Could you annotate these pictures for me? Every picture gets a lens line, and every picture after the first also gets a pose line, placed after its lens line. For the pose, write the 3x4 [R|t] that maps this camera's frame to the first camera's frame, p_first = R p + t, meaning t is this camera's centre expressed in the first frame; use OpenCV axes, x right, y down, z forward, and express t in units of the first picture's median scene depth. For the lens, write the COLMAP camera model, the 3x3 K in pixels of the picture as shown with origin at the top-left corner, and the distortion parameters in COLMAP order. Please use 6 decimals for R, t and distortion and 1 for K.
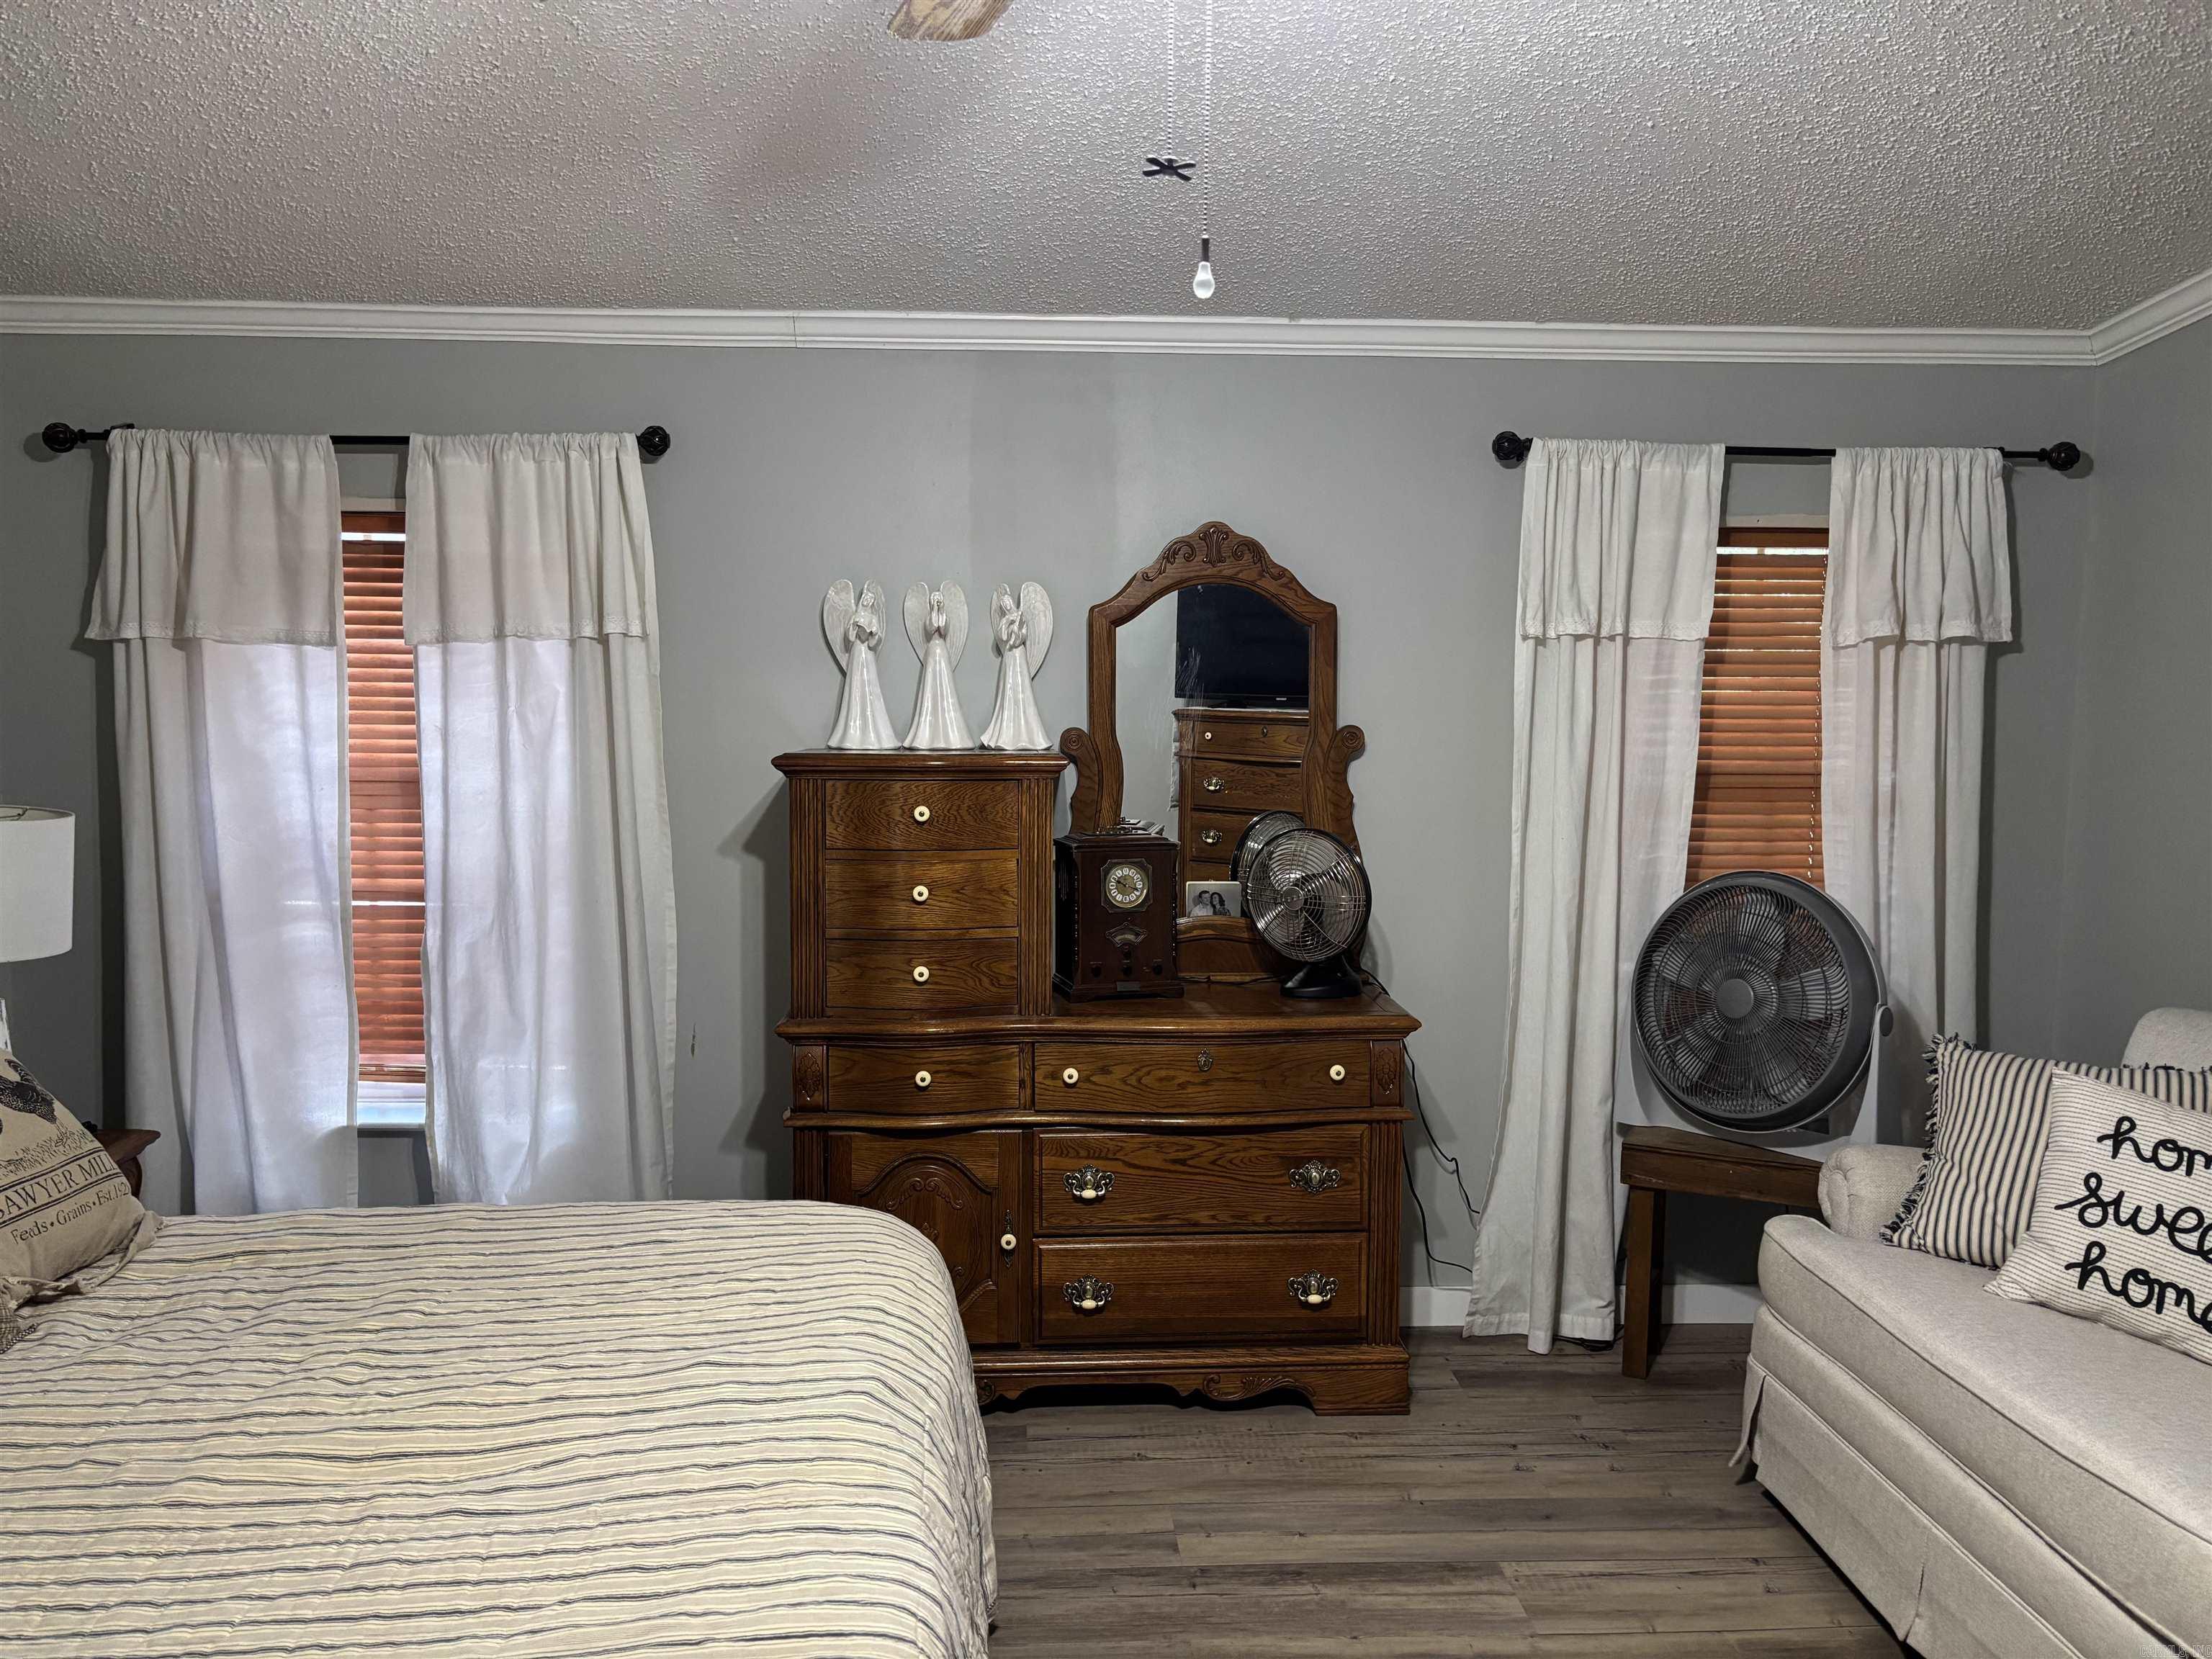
lens RADIAL K [[1672.3, 0, 1103.8], [0, 1672.3, 825.2], [0, 0, 1]] dist [0.047237, -0.053115]
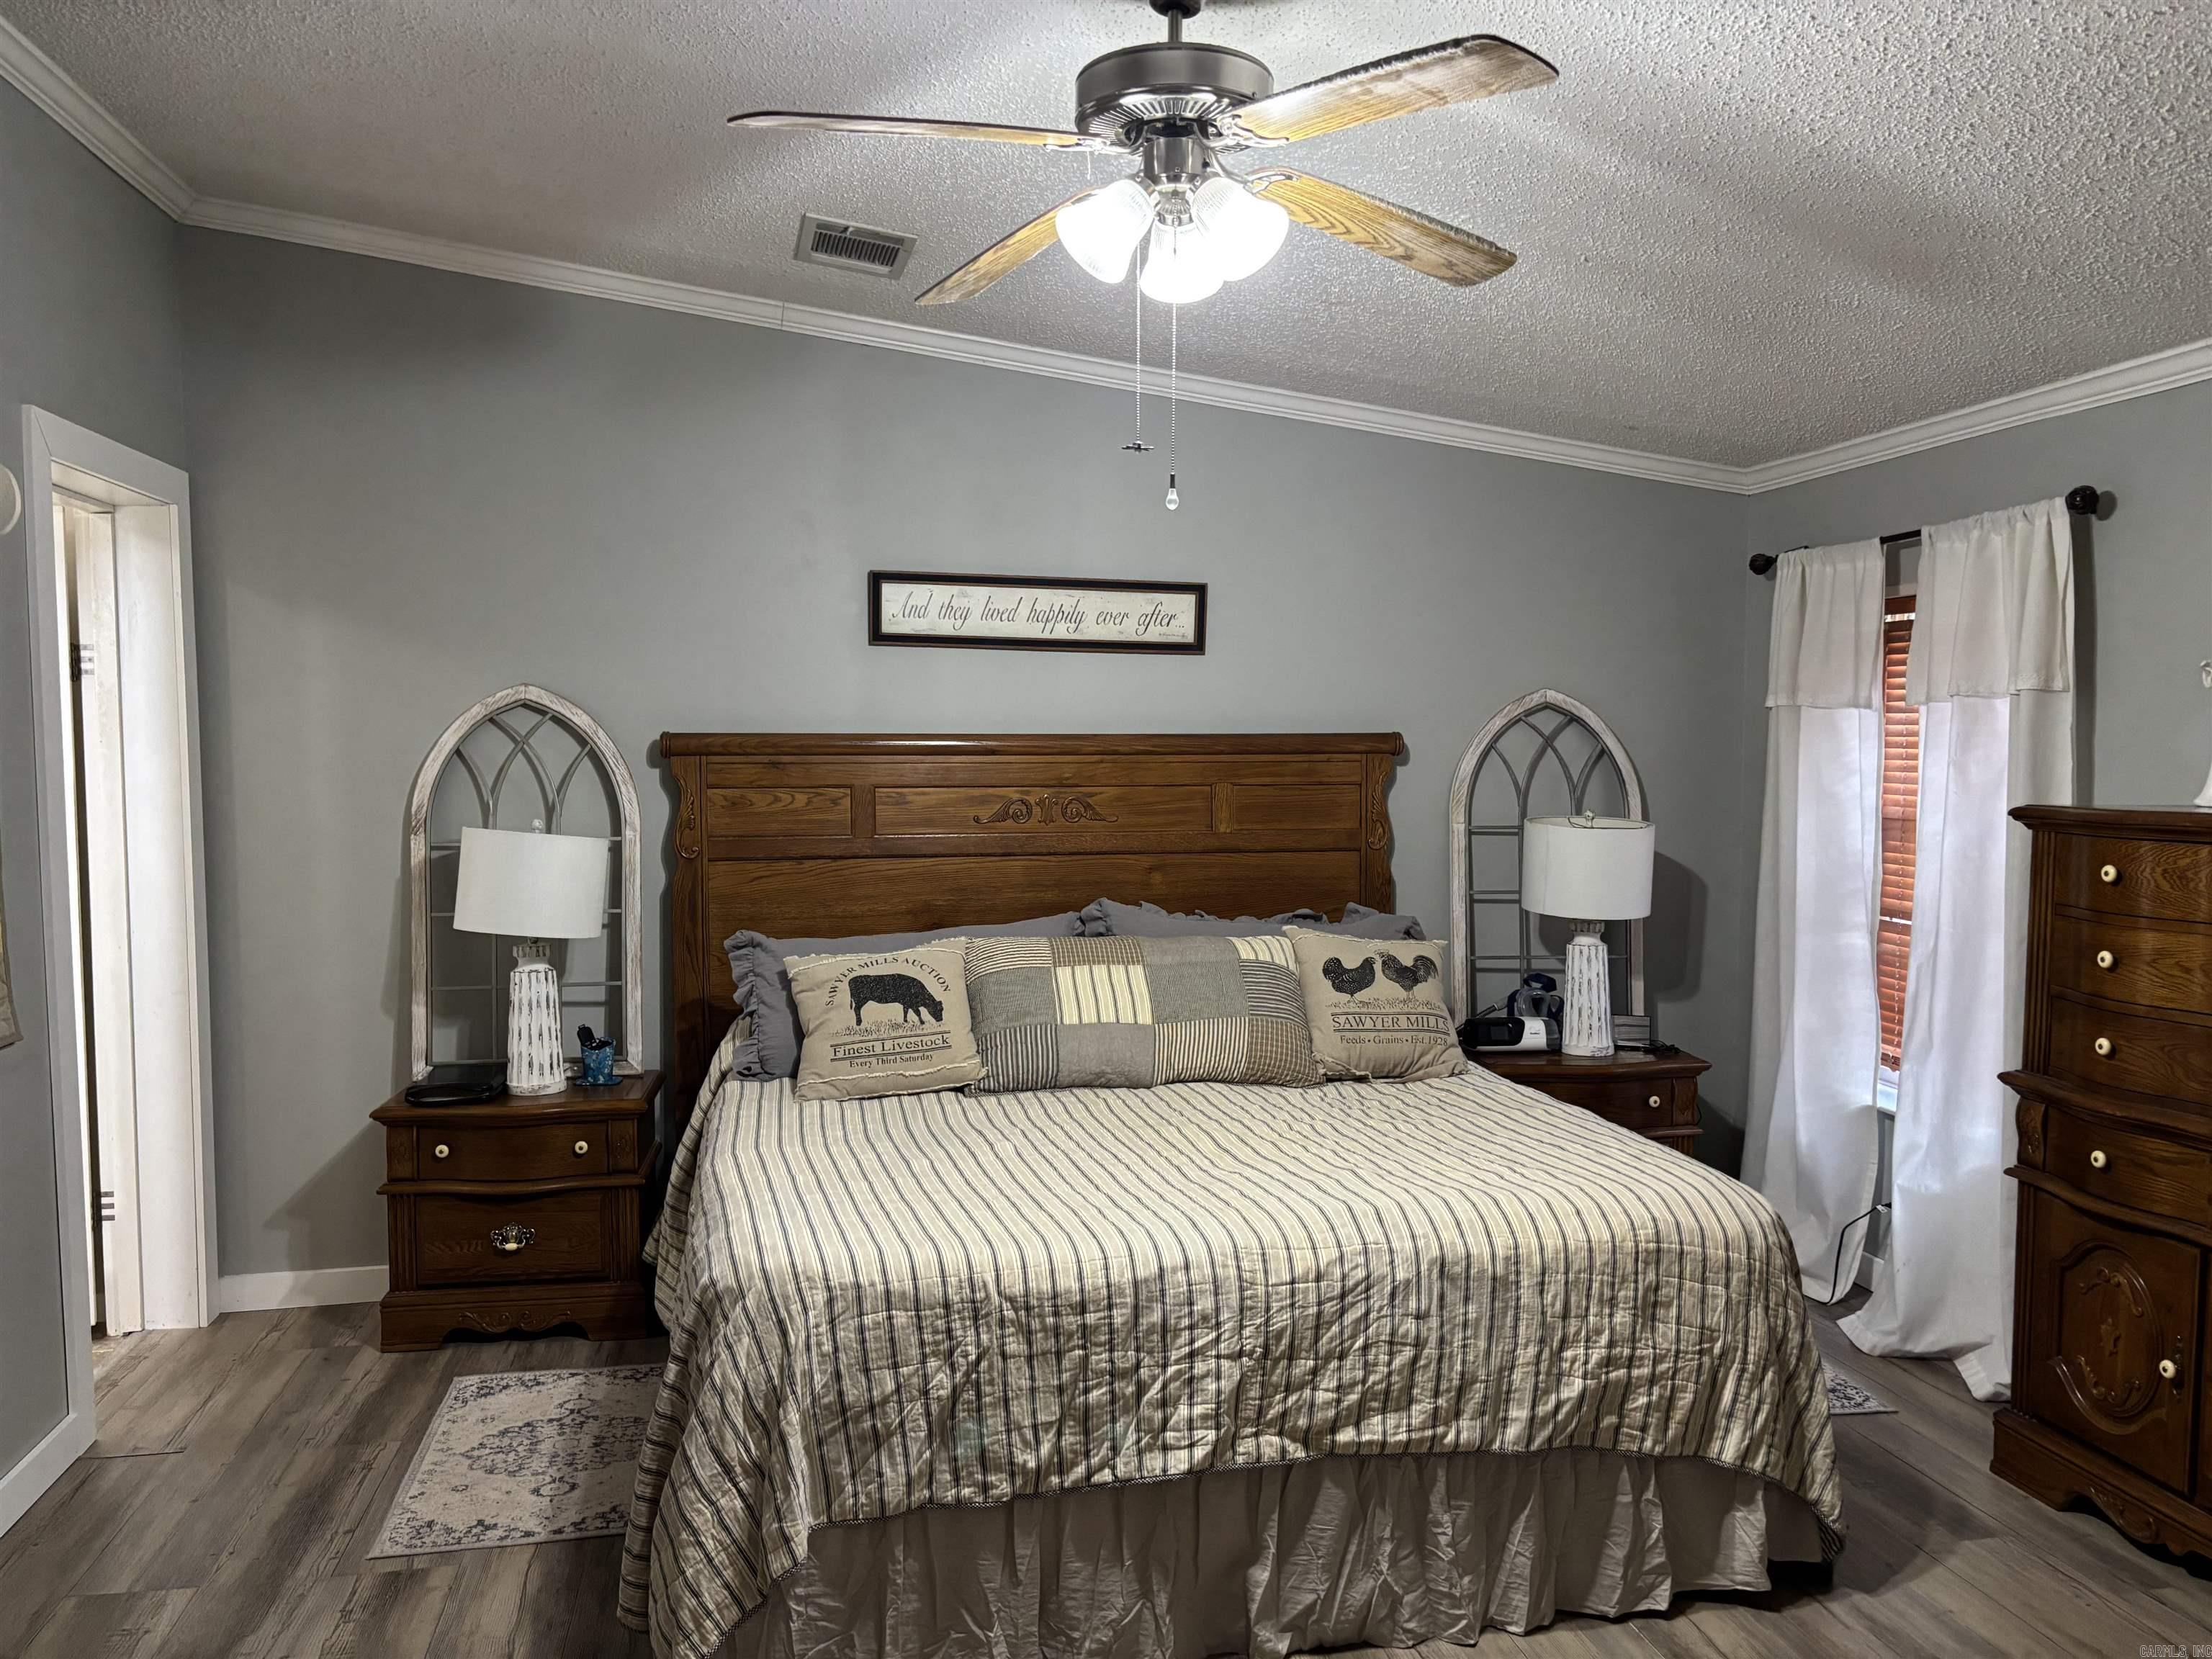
lens RADIAL K [[1672.3, 0, 1102.2], [0, 1672.3, 835.4], [0, 0, 1]] dist [0.047237, -0.053115]
pose [[0.132989, 0.052451, -0.989729, 0.687061], [-0.079711, 0.995930, 0.042069, -0.021555], [0.987907, 0.073298, 0.136628, 0.288722]]
